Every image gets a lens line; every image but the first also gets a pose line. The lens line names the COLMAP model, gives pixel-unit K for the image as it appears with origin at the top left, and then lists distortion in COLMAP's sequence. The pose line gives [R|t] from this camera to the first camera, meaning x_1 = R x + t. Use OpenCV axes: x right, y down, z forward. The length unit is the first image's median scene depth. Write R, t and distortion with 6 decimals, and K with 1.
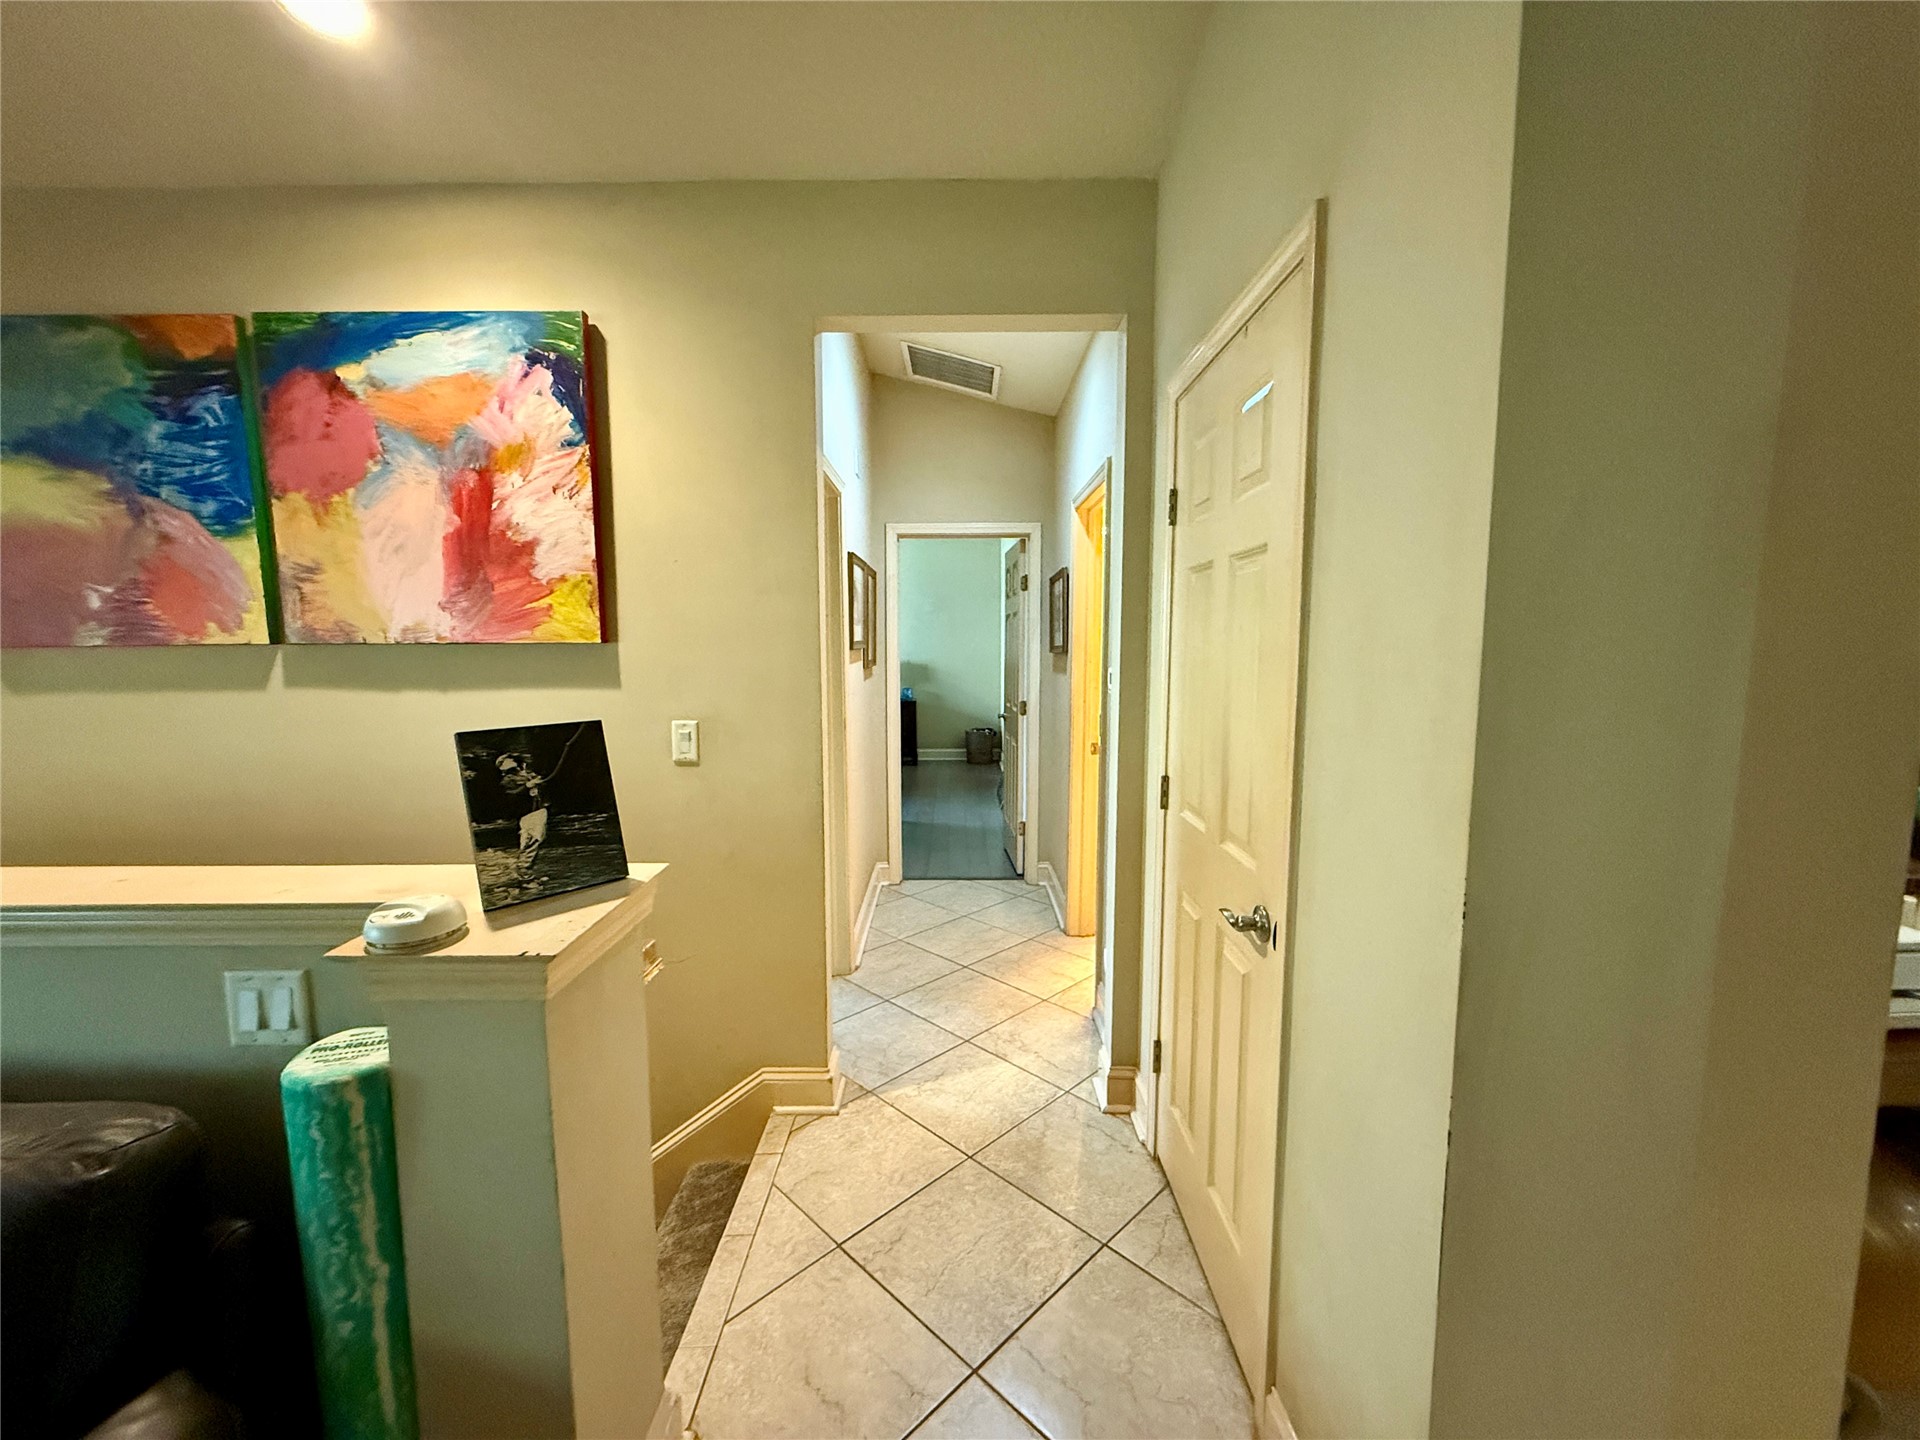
lens RADIAL K [[771.2, 0, 953.5], [0, 771.2, 722.2], [0, 0, 1]] dist [0.000248, 0.000472]
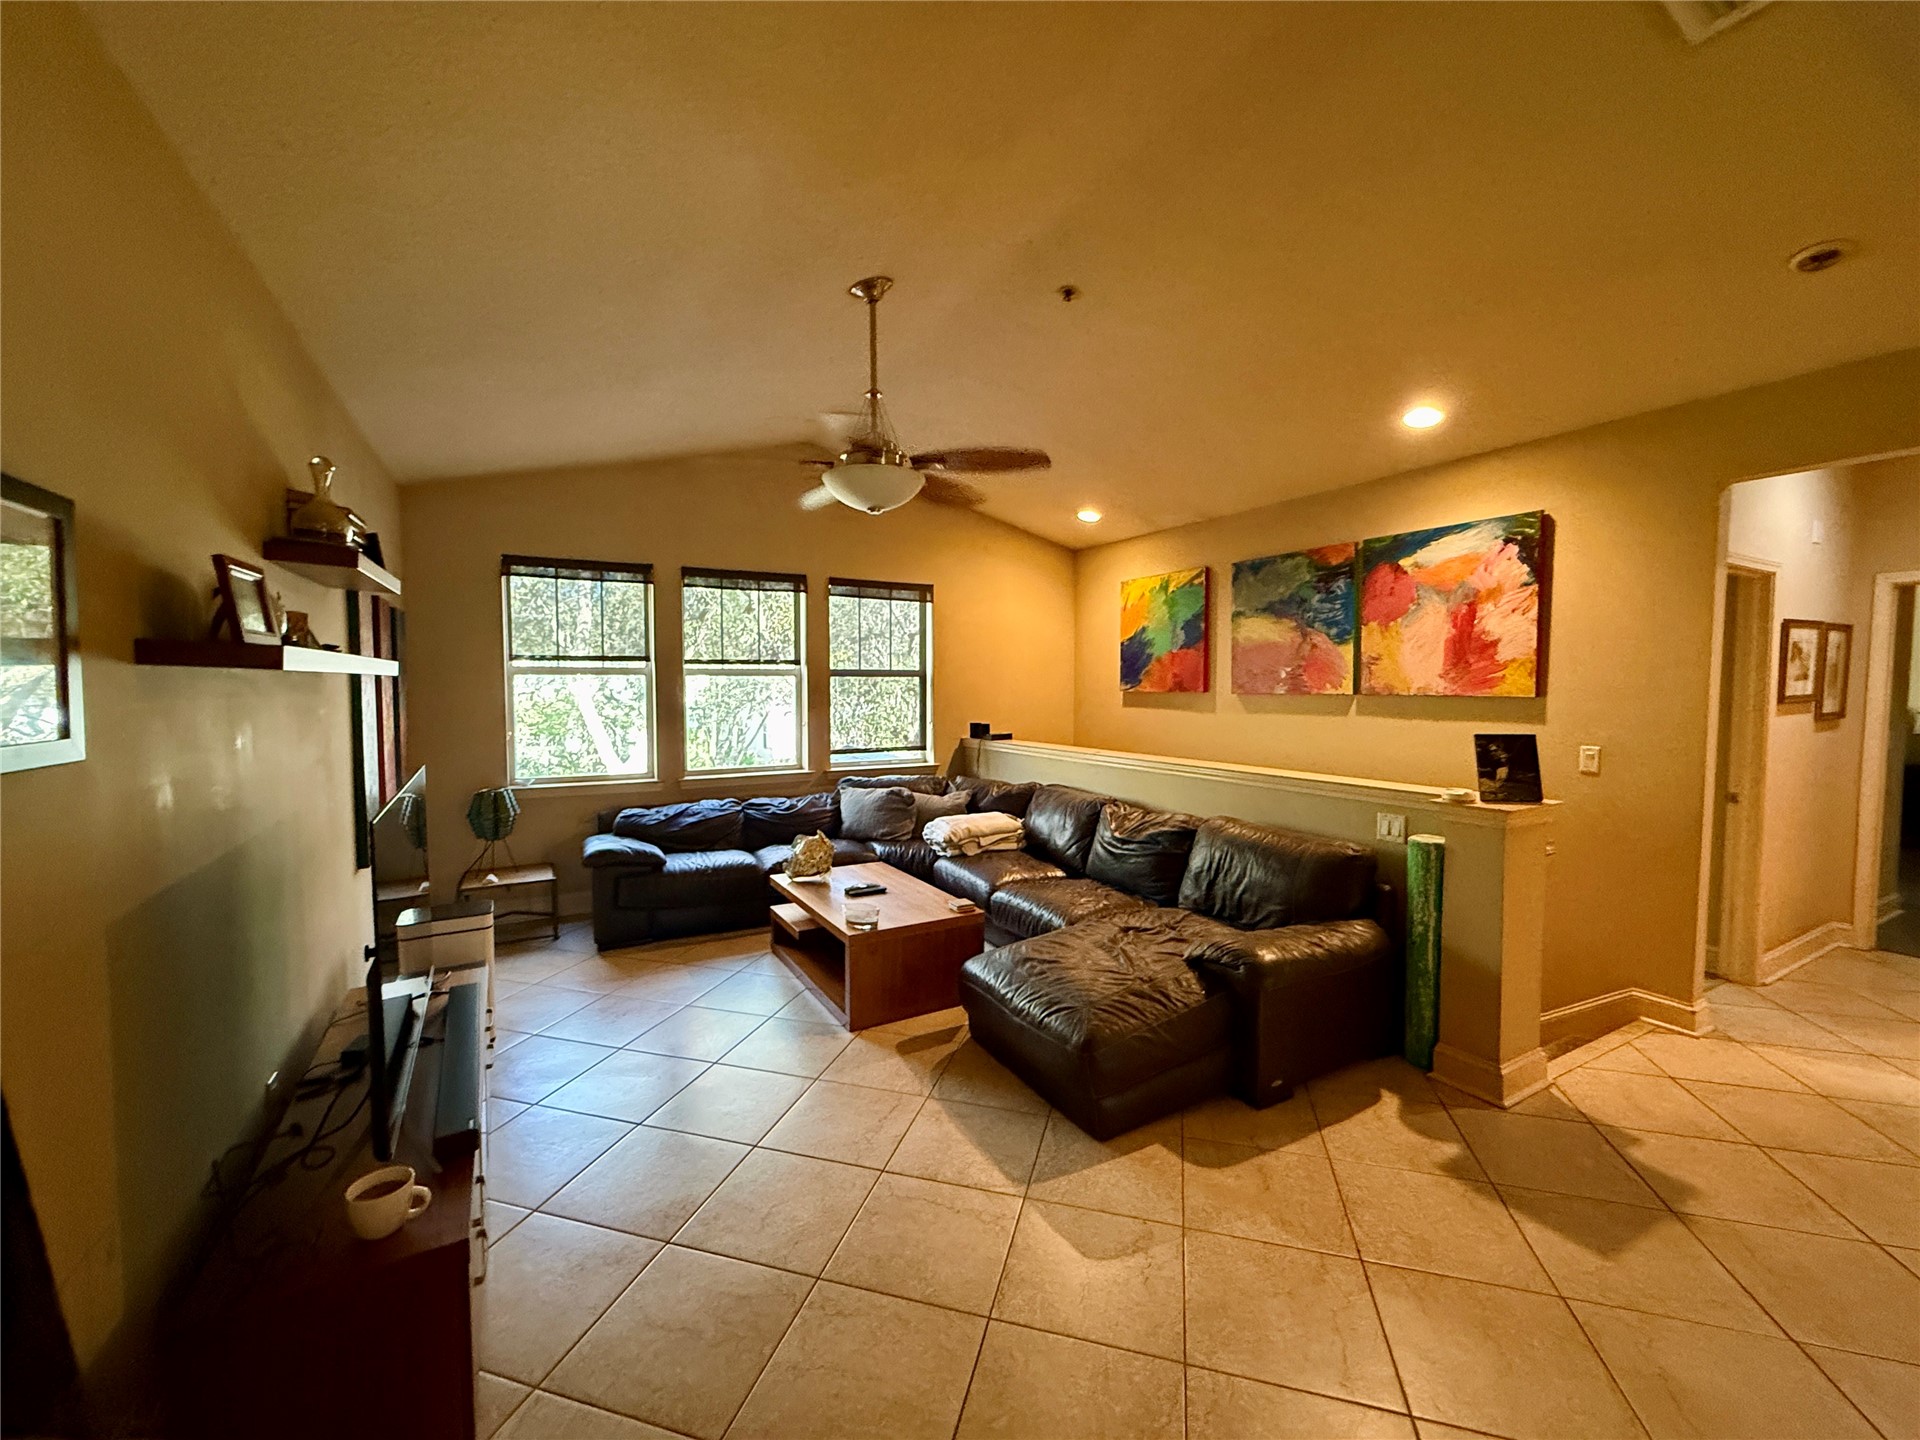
lens RADIAL K [[769.2, 0, 955.0], [0, 769.2, 721.9], [0, 0, 1]] dist [0.001440, 0.000113]
pose [[0.487874, 0.048633, -0.871558, 0.277148], [-0.091918, 0.995758, 0.004110, 0.043158], [0.868061, 0.078107, 0.490275, -0.648247]]
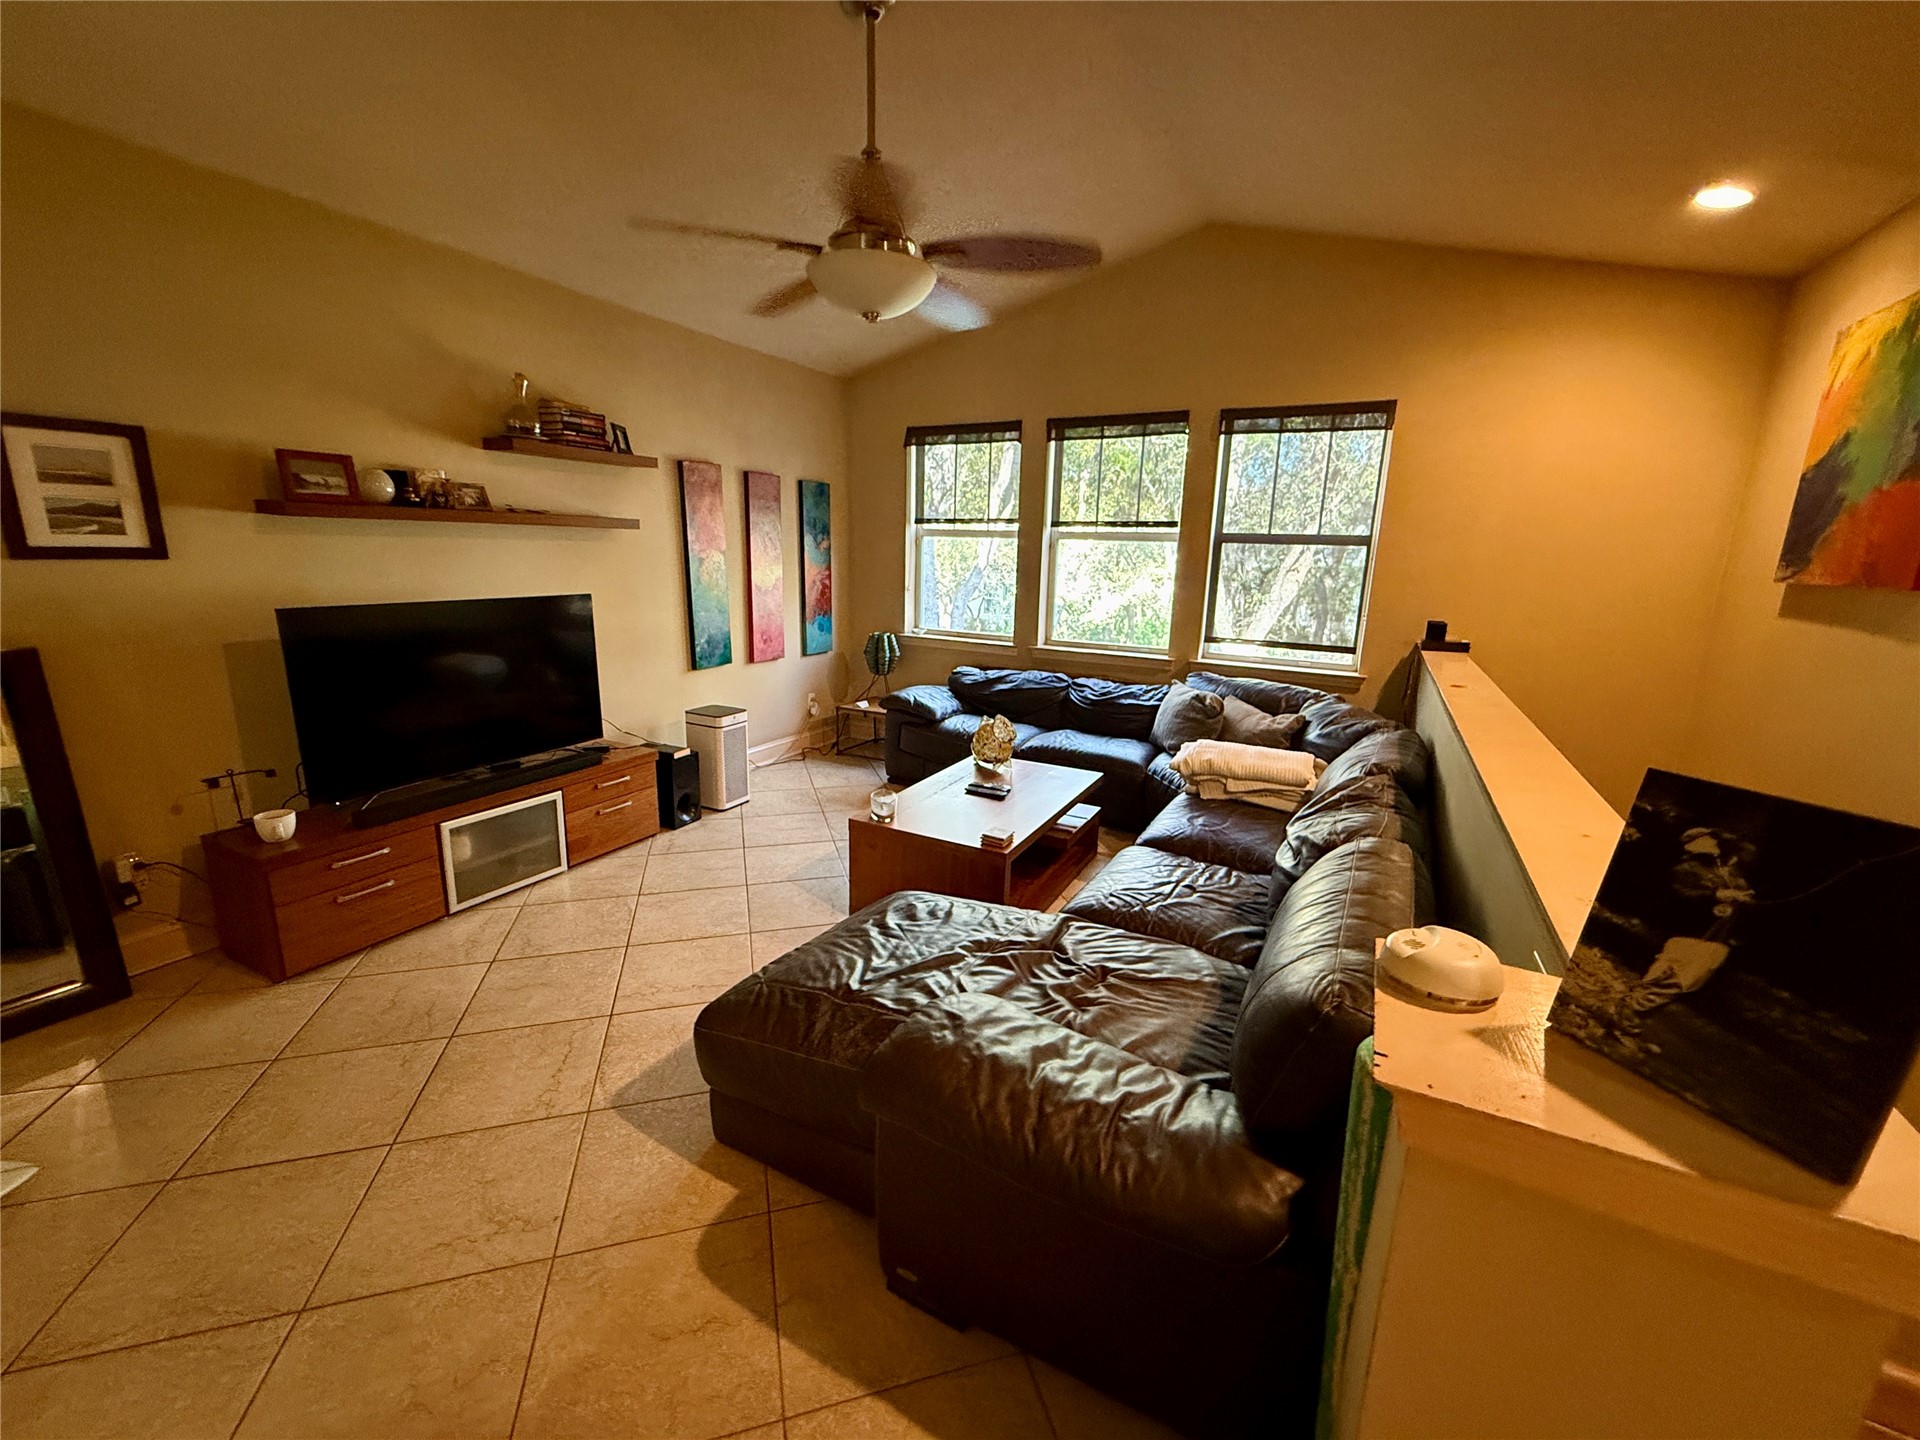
lens RADIAL K [[769.2, 0, 955.0], [0, 769.2, 721.9], [0, 0, 1]] dist [0.001440, 0.000113]
pose [[-0.472181, 0.187998, -0.861221, 0.058363], [-0.114731, 0.955576, 0.271498, -0.044361], [0.874003, 0.227005, -0.429636, 0.259278]]
